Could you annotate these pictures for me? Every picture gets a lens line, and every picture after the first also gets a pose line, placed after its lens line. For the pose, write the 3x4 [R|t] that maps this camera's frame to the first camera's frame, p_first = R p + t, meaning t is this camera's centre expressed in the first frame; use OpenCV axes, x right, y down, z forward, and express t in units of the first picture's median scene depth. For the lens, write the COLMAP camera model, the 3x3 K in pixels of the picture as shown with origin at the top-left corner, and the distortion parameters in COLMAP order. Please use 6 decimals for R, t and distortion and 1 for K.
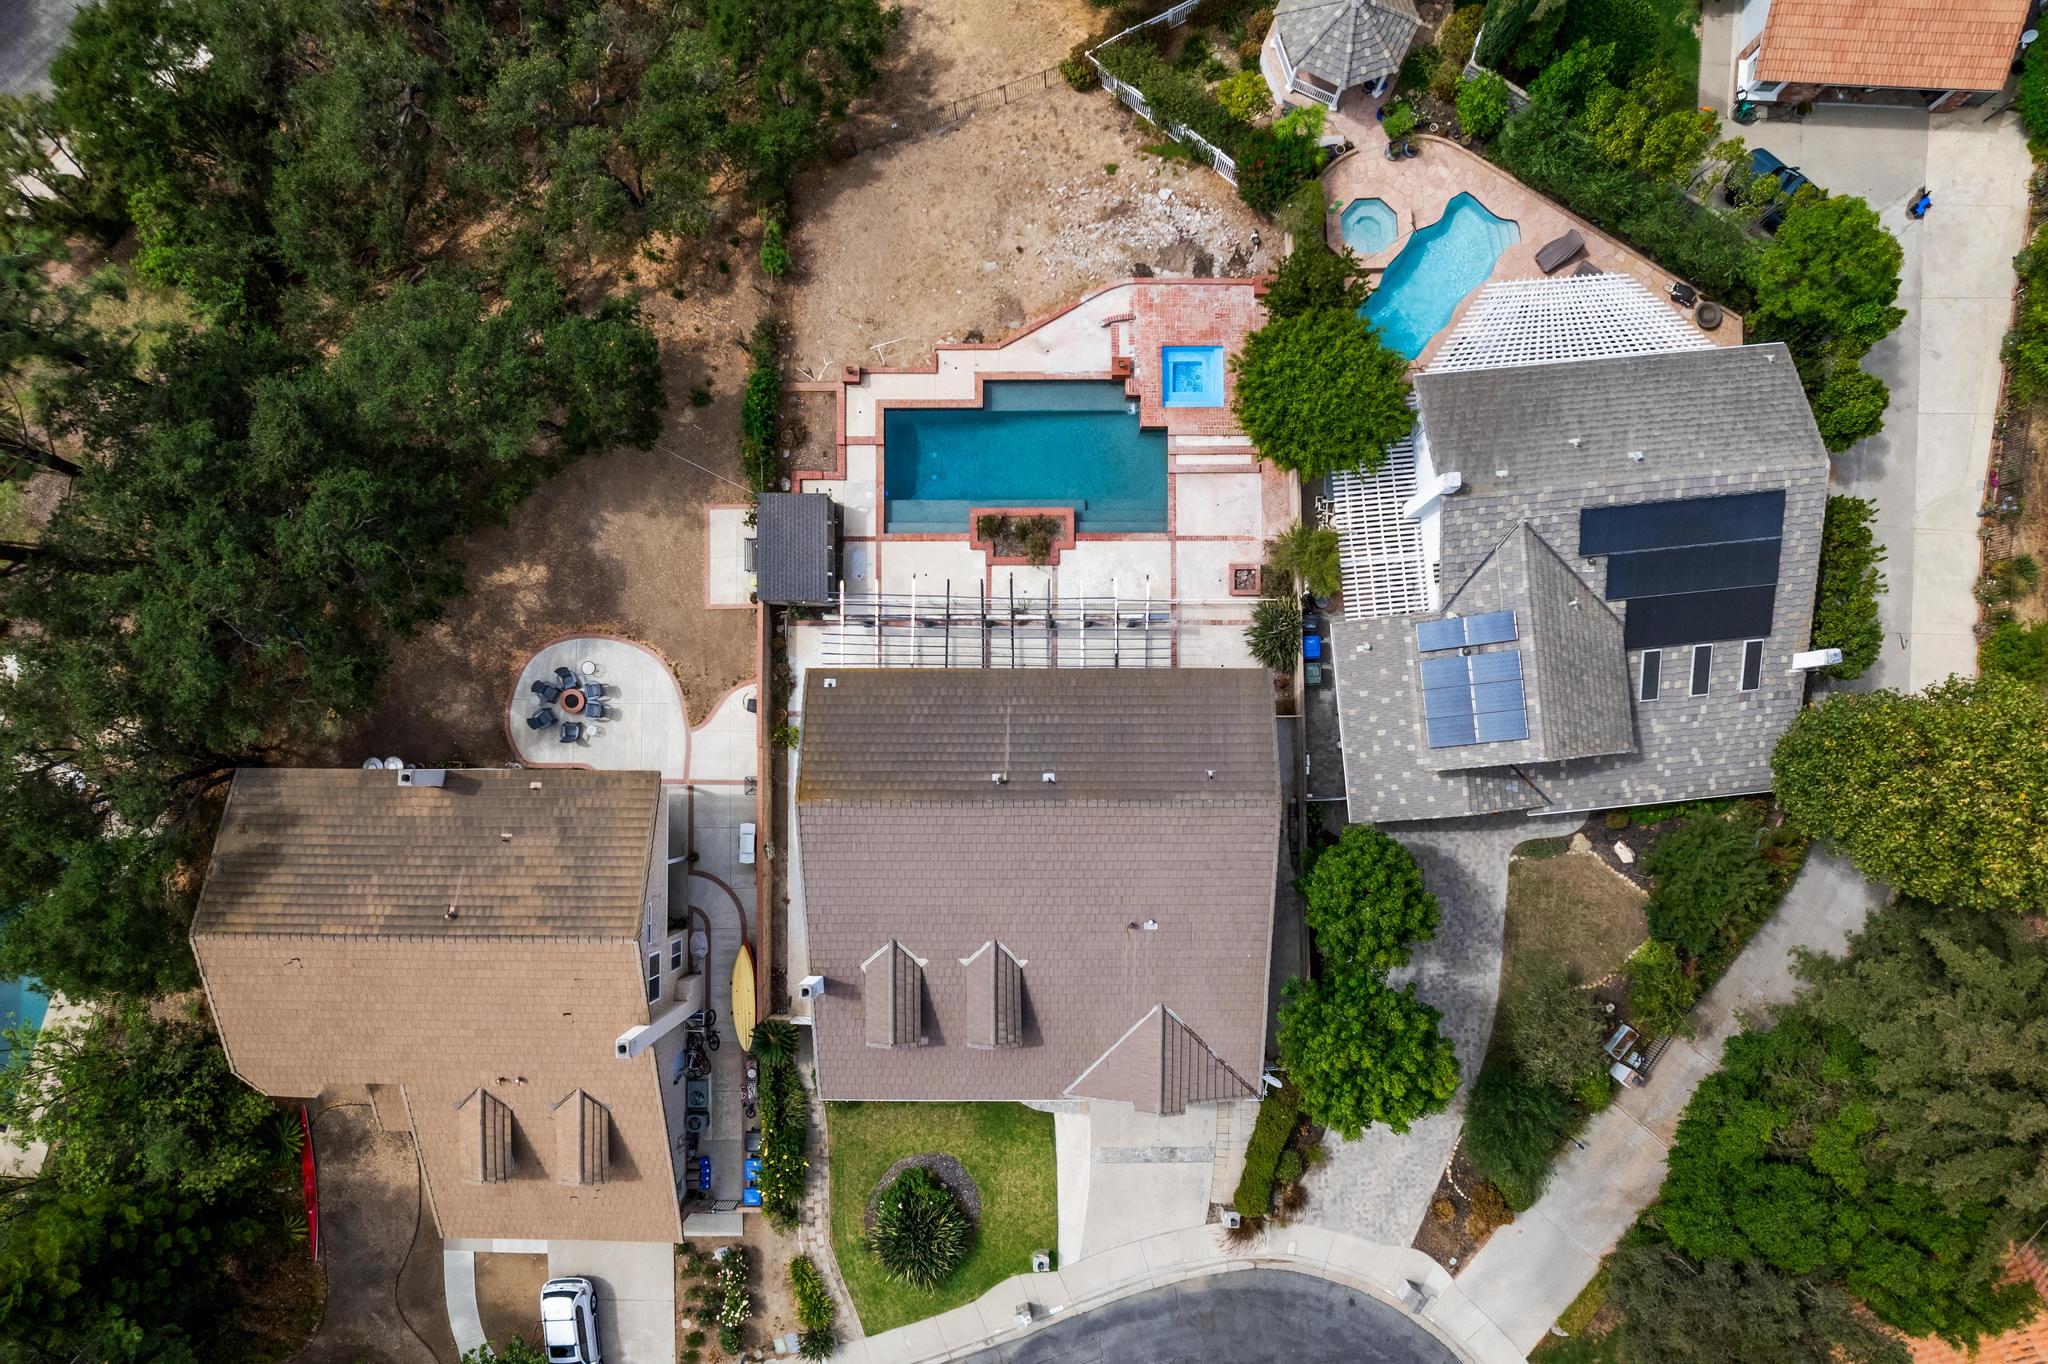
lens RADIAL K [[1317.3, 0, 1024.0], [0, 1317.3, 682.0], [0, 0, 1]] dist [-0.051085, 0.000286]
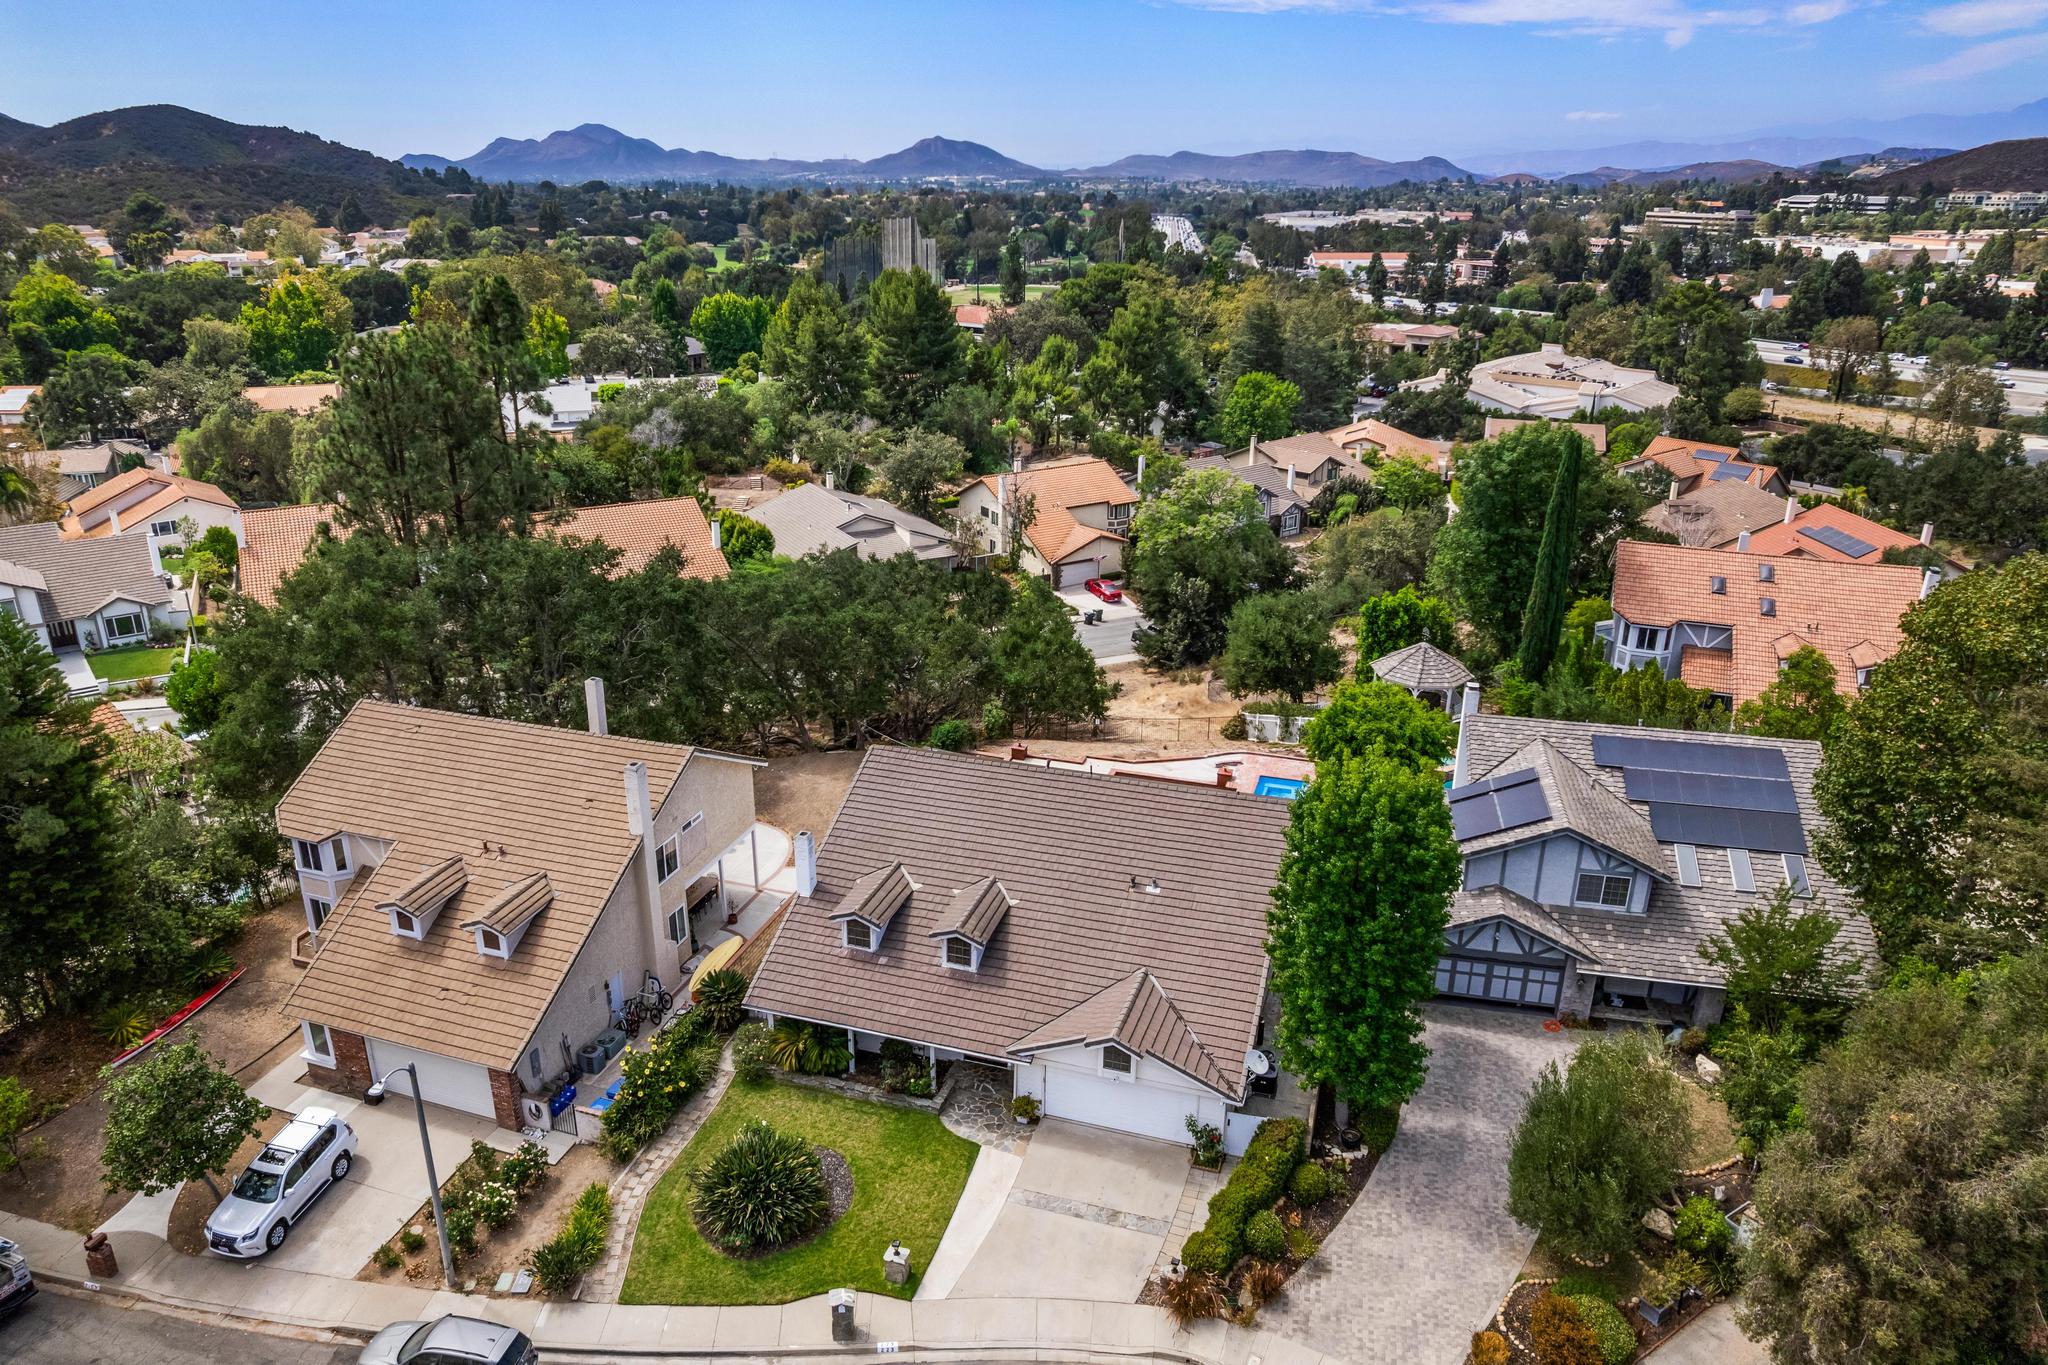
lens RADIAL K [[1317.3, 0, 1024.0], [0, 1317.3, 682.5], [0, 0, 1]] dist [-0.051085, 0.000286]
pose [[0.952426, 0.129811, -0.275743, 0.231139], [-0.304770, 0.404865, -0.862090, 0.897798], [-0.000270, 0.905115, 0.425166, 0.407806]]
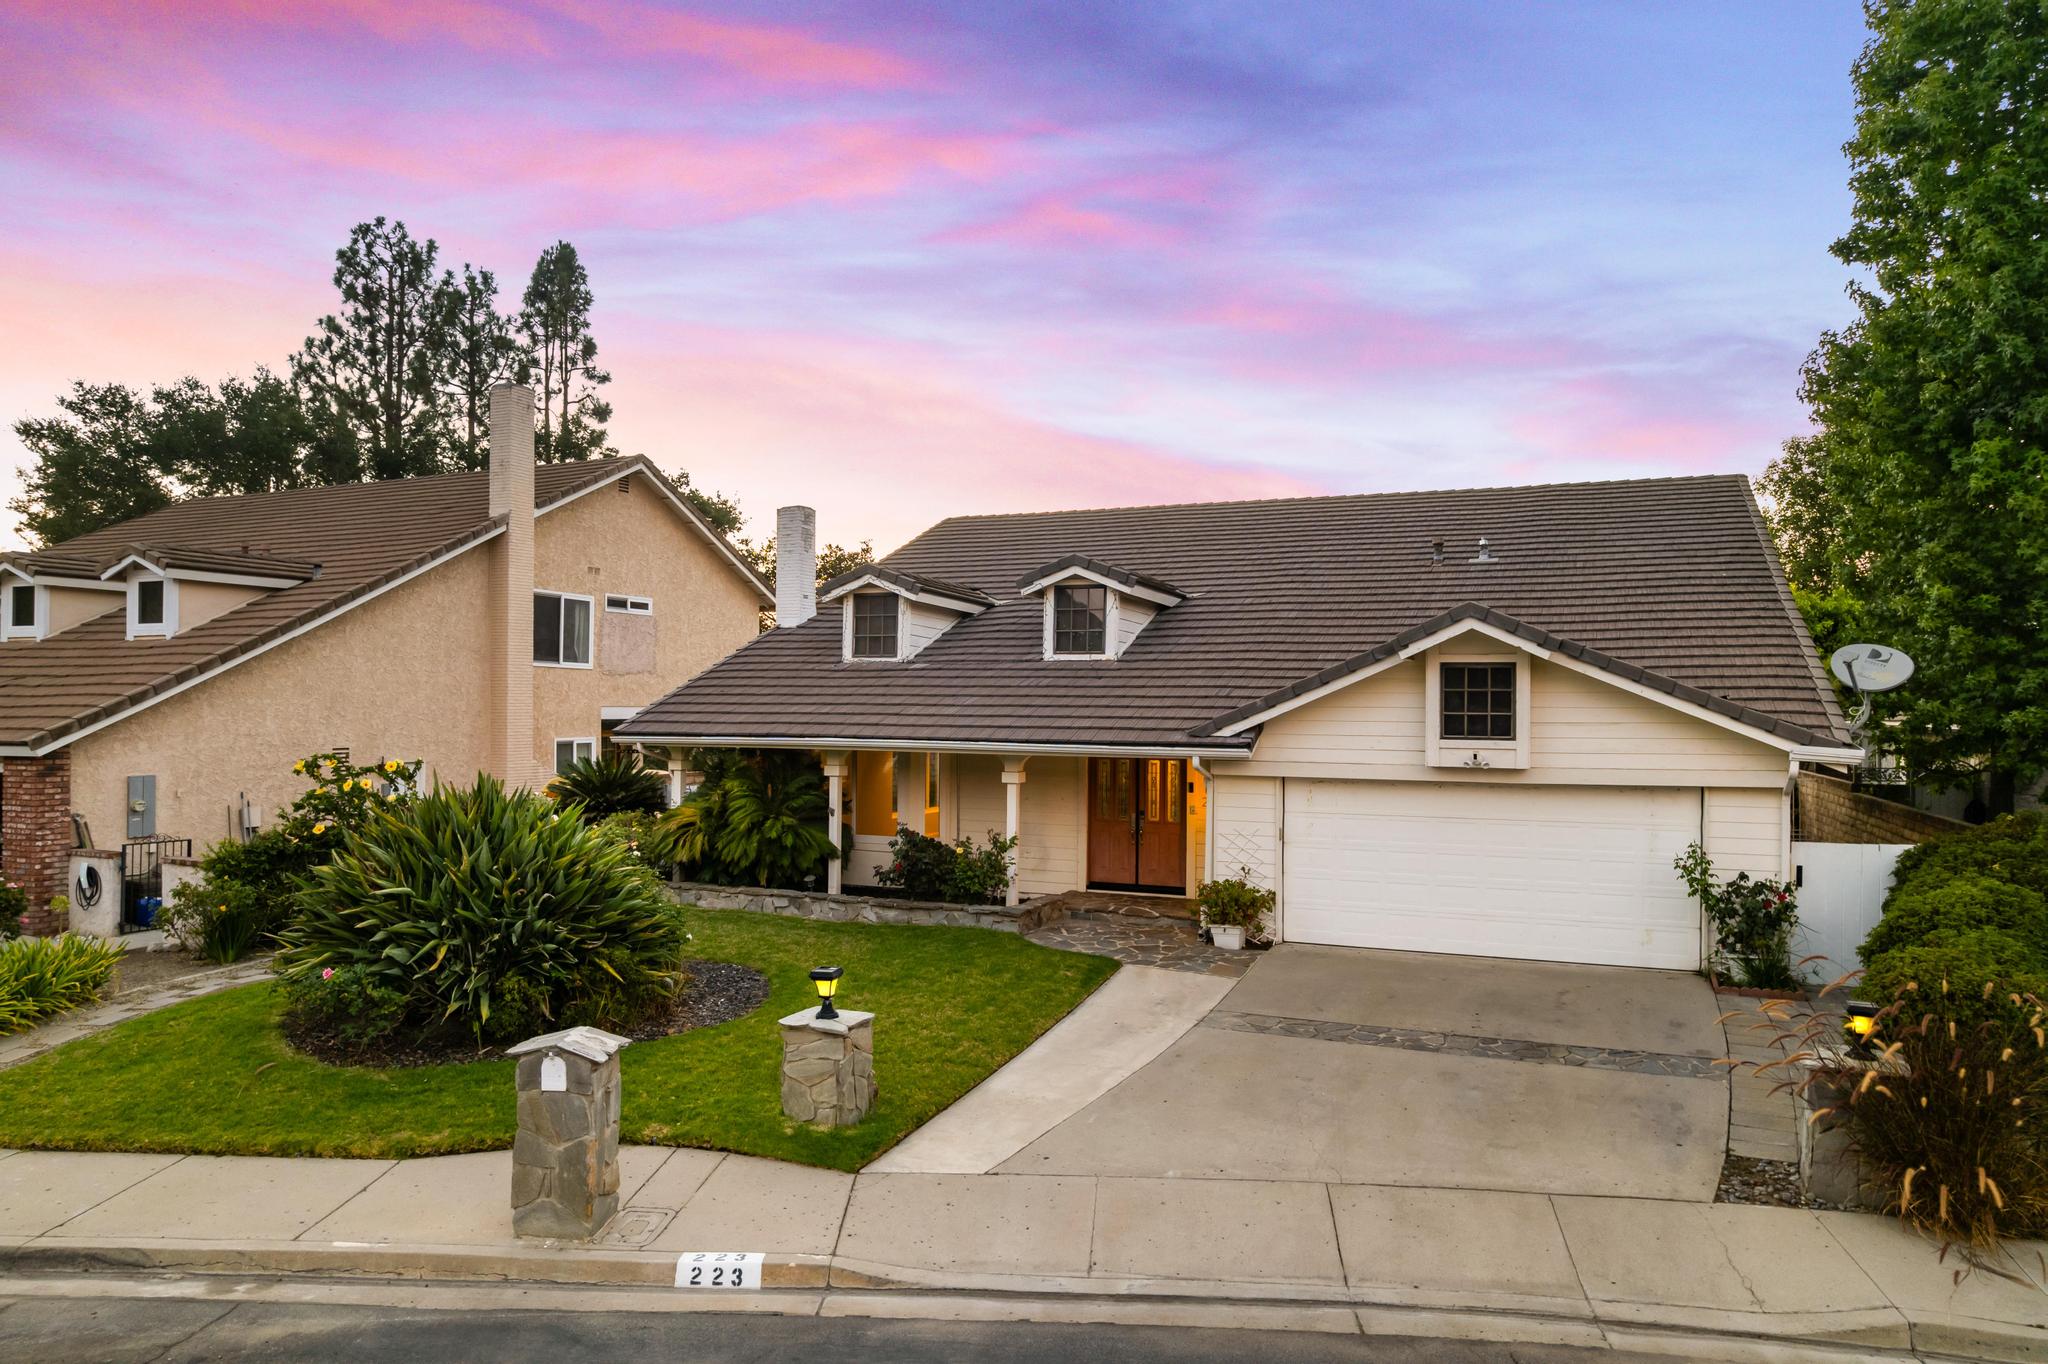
lens RADIAL K [[1271.5, 0, 1051.0], [0, 1271.5, 685.6], [0, 0, 1]] dist [-0.071345, 0.059904]
pose [[0.919715, 0.015539, -0.392280, 0.121620], [-0.392353, 0.070917, -0.917077, 0.602876], [0.013569, 0.997361, 0.071320, 0.918083]]
